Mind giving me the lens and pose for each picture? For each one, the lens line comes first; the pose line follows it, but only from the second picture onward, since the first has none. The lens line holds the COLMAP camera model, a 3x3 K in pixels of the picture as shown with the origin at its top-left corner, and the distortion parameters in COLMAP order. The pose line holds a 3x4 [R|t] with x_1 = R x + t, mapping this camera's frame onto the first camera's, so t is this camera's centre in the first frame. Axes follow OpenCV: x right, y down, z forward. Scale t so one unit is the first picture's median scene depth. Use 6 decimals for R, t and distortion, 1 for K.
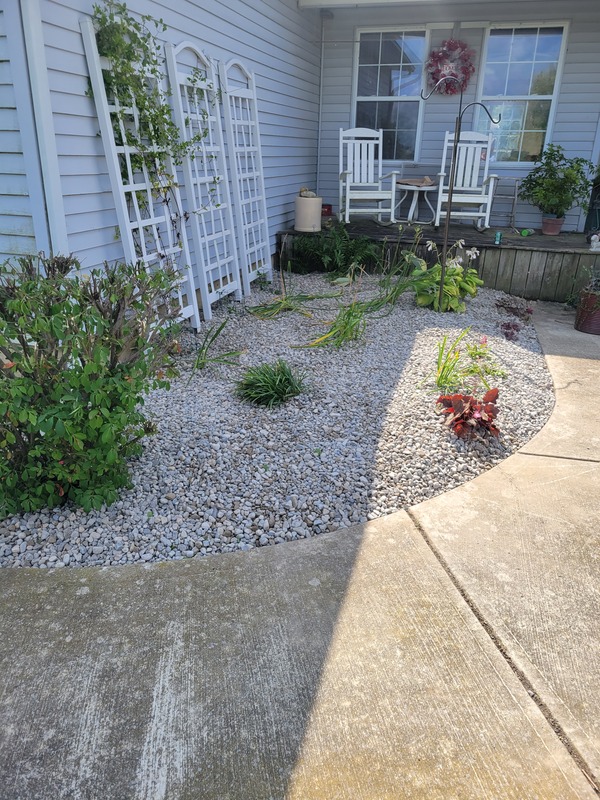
lens RADIAL K [[601.4, 0, 306.8], [0, 601.4, 387.2], [0, 0, 1]] dist [0.060600, -0.039975]
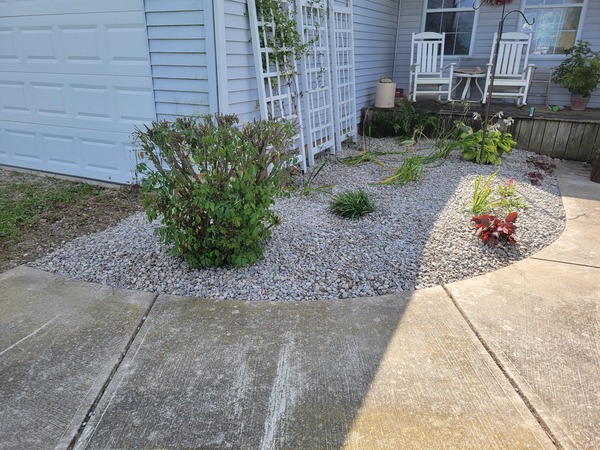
lens RADIAL K [[451.1, 0, 297.6], [0, 451.1, 224.3], [0, 0, 1]] dist [0.060600, -0.039975]
pose [[0.983324, 0.048185, -0.175363, 0.003102], [-0.050328, 0.998702, -0.007792, 0.060634], [0.174760, 0.016487, 0.984473, -0.121404]]
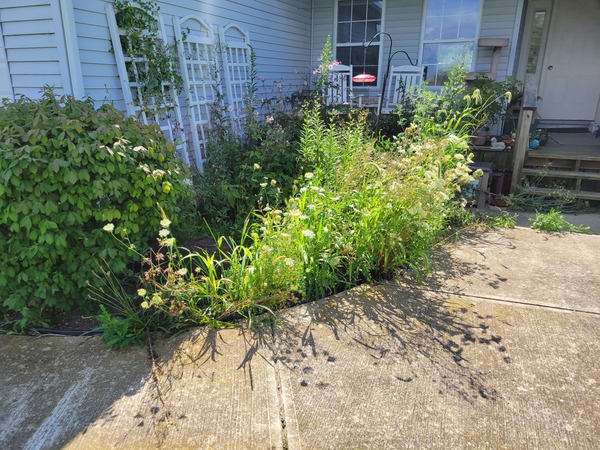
lens RADIAL K [[451.1, 0, 281.3], [0, 451.1, 226.2], [0, 0, 1]] dist [0.060600, -0.039975]
pose [[0.991398, 0.015081, -0.130006, 0.257595], [-0.023483, 0.997716, -0.063339, 0.044055], [0.128754, 0.065847, 0.989488, -0.096541]]
